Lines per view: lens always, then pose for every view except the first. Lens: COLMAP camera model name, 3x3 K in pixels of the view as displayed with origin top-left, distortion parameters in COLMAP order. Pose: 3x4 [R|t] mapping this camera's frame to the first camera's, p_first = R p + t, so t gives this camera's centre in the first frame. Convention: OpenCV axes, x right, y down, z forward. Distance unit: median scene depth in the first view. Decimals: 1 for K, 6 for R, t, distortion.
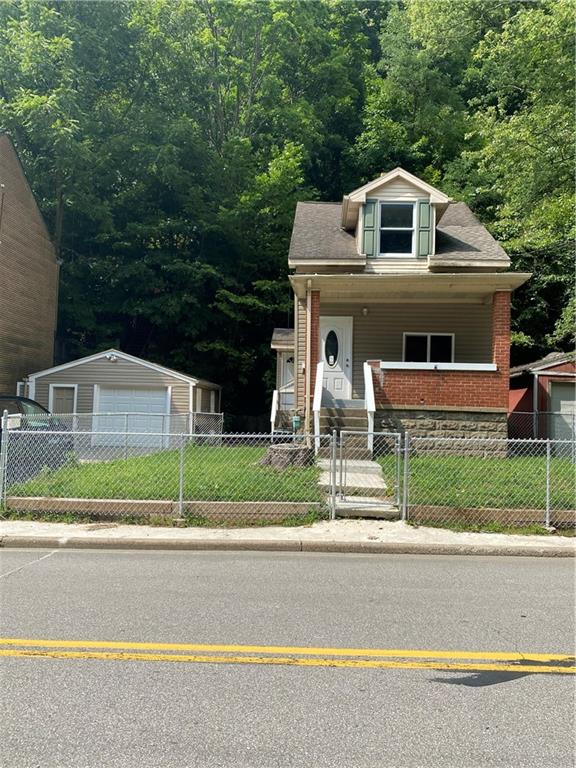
lens RADIAL K [[651.0, 0, 288.0], [0, 651.0, 384.0], [0, 0, 1]] dist [0.000414, 0.000057]
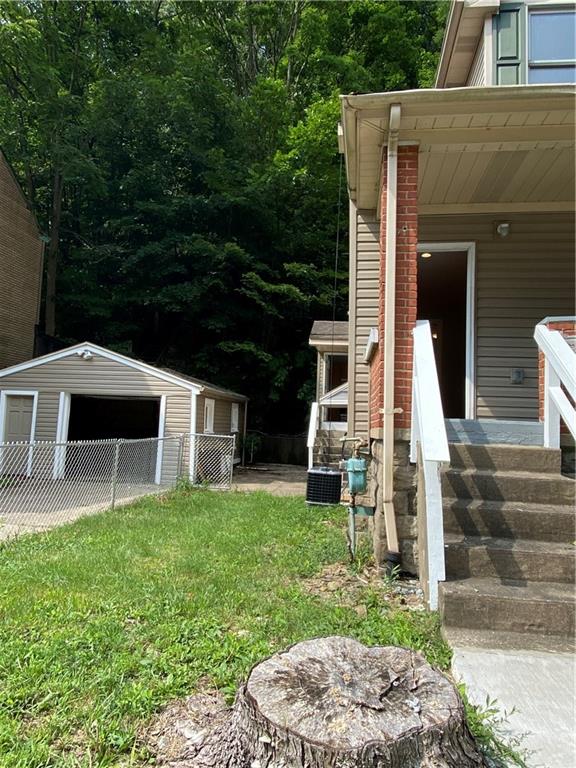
lens RADIAL K [[521.7, 0, 288.0], [0, 521.7, 384.0], [0, 0, 1]] dist [0.000810, -0.001000]
pose [[0.996755, 0.006037, -0.080273, -0.002857], [-0.008658, 0.999439, -0.032349, 0.008587], [0.080032, 0.032939, 0.996248, 0.448234]]
